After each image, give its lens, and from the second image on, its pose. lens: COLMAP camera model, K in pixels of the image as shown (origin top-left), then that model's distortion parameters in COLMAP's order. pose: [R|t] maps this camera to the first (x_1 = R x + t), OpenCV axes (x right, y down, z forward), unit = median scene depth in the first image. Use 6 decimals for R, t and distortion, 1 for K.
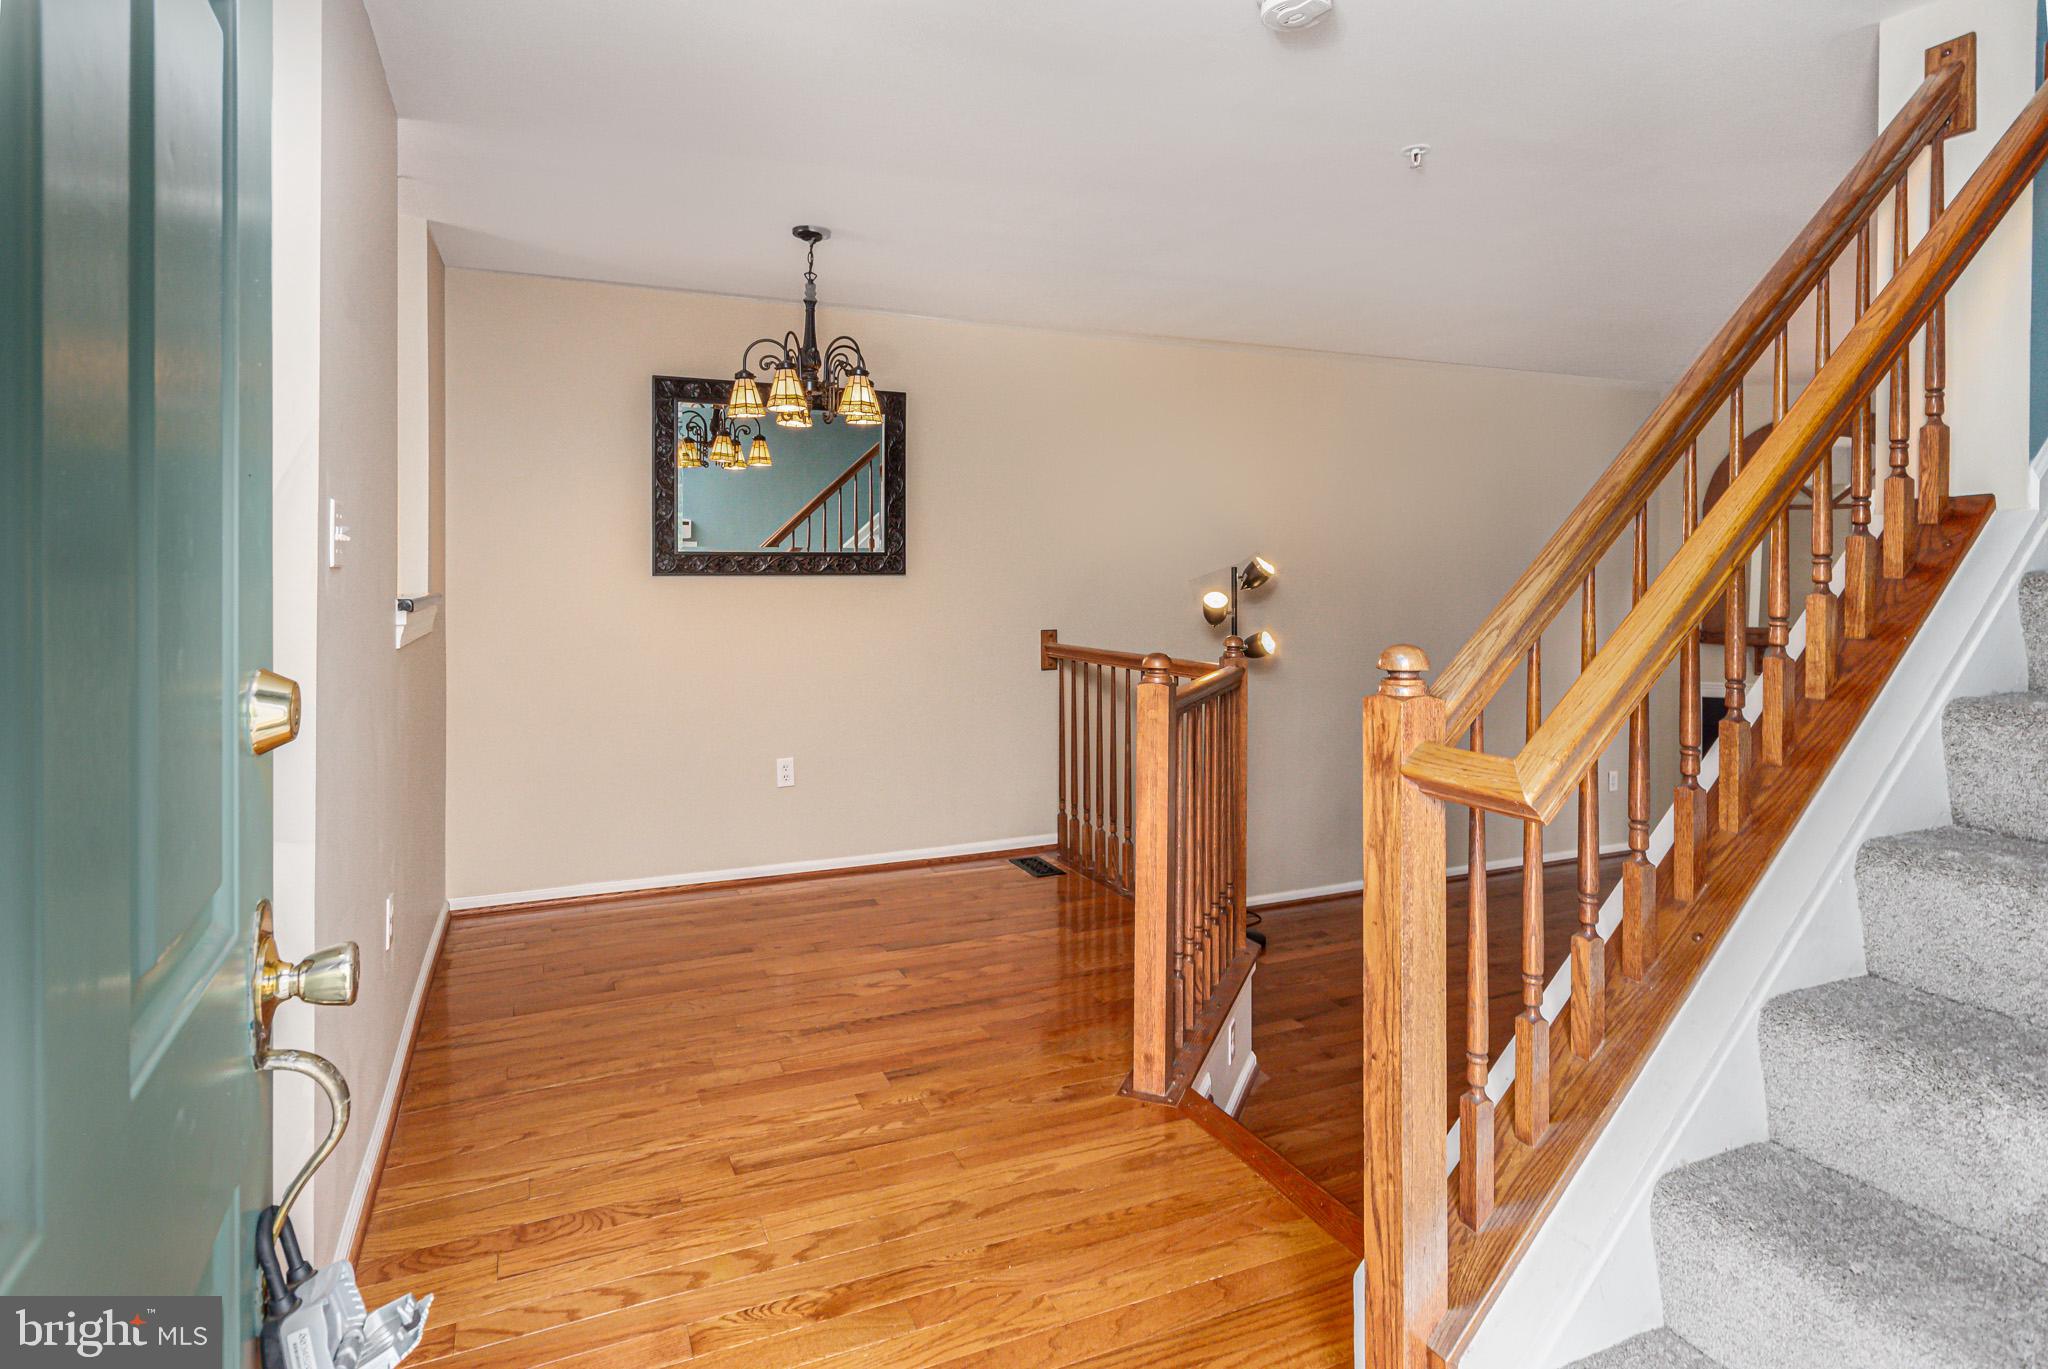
lens RADIAL K [[1072.1, 0, 1015.4], [0, 1072.1, 586.5], [0, 0, 1]] dist [0.004060, 0.001363]
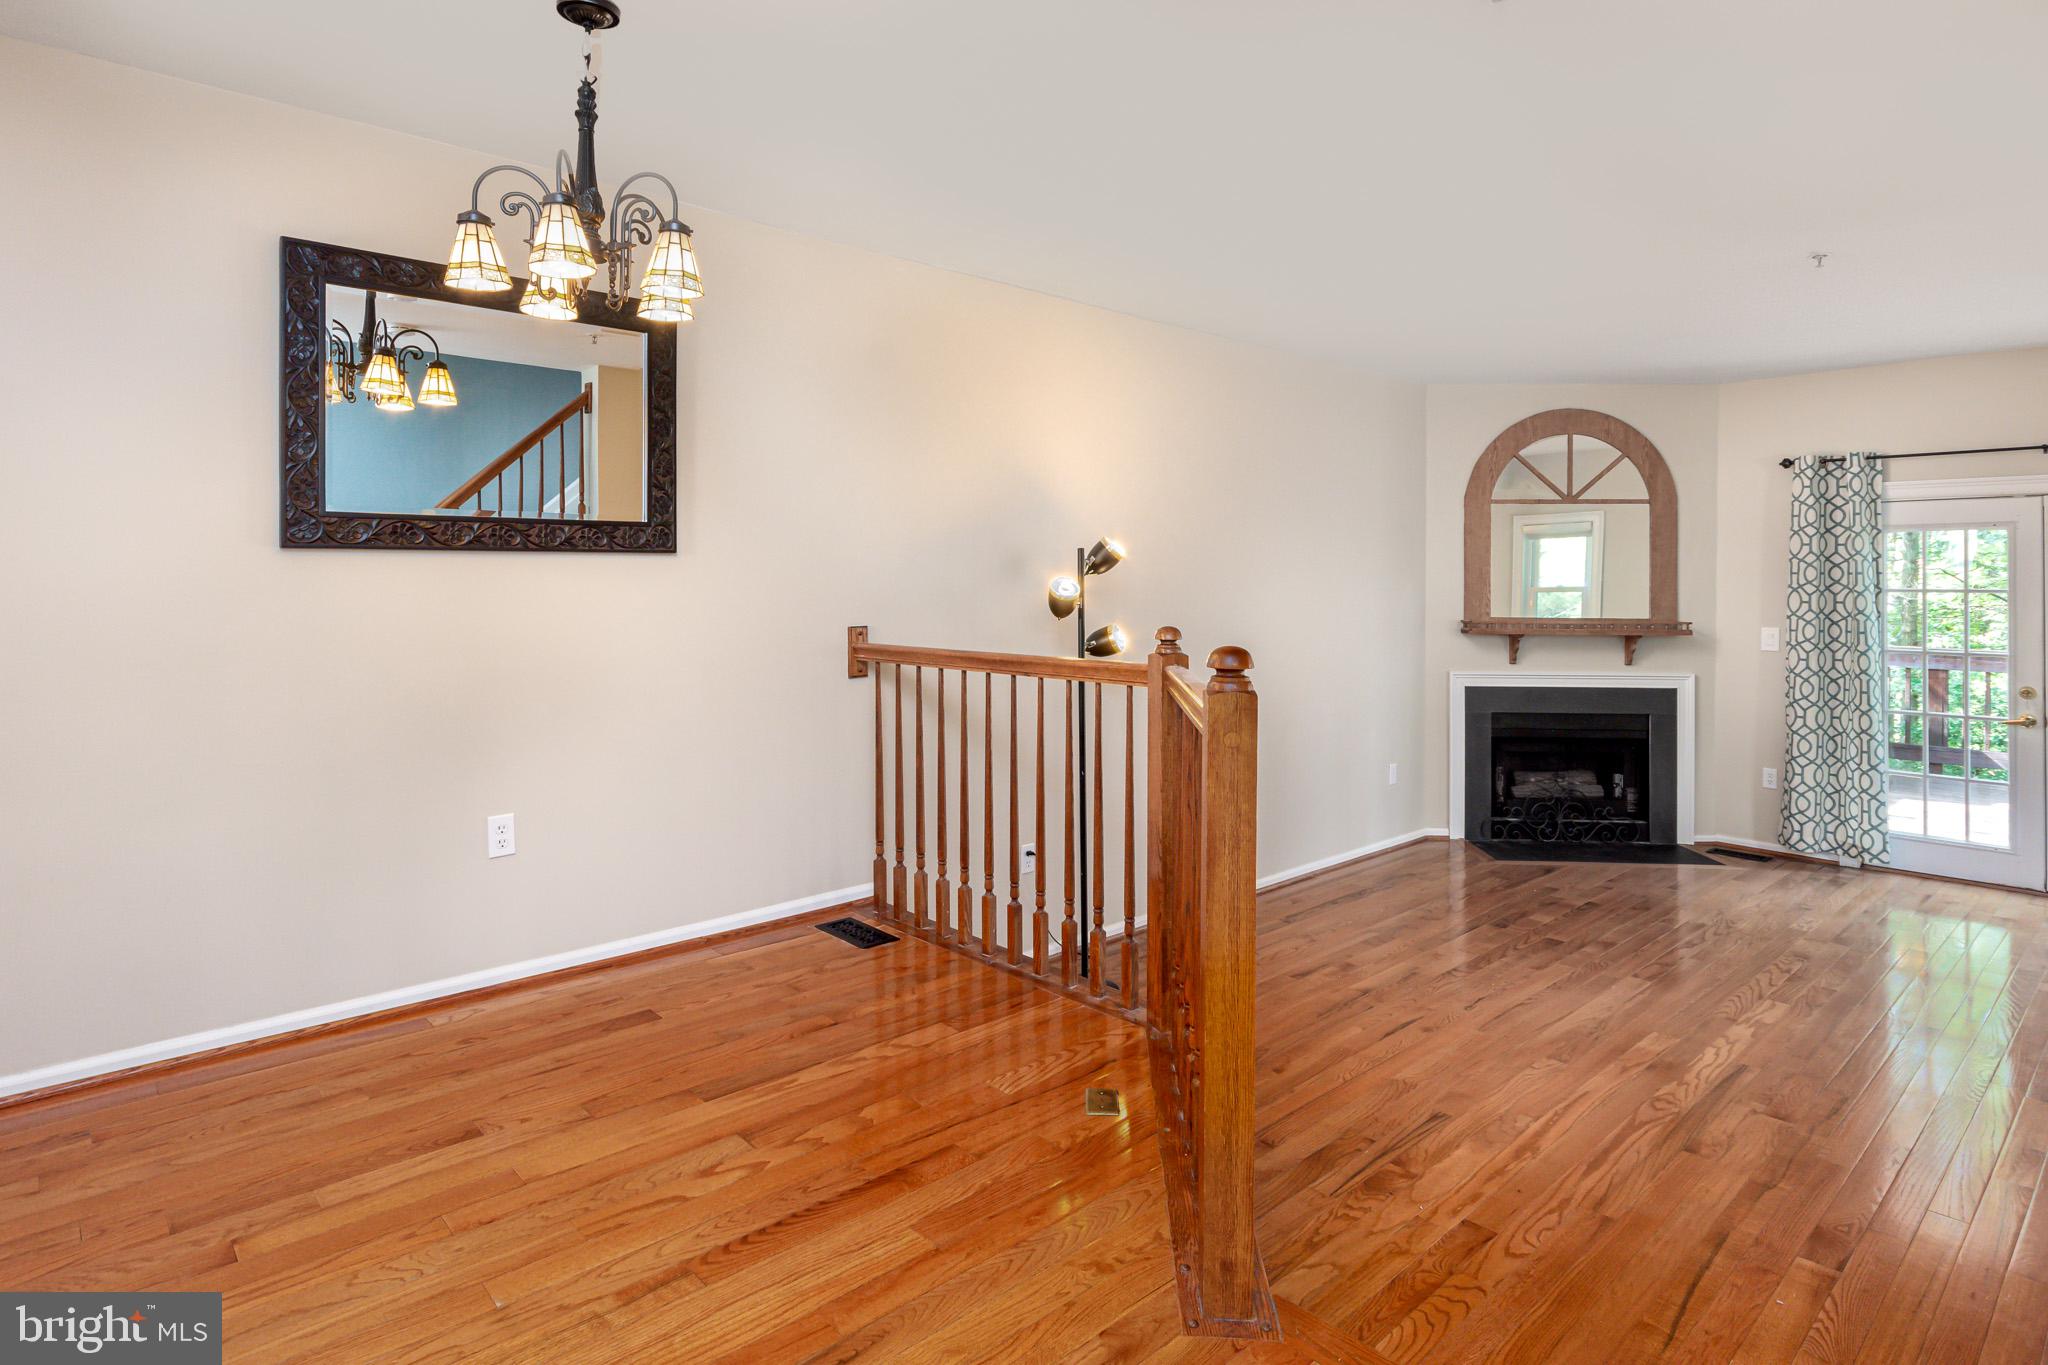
lens RADIAL K [[1072.1, 0, 1014.5], [0, 1072.1, 583.8], [0, 0, 1]] dist [0.004060, 0.001363]
pose [[0.950067, -0.001226, 0.312042, -0.120740], [0.003186, 0.999978, -0.005770, 0.016611], [-0.312028, 0.006476, 0.950051, 0.248236]]
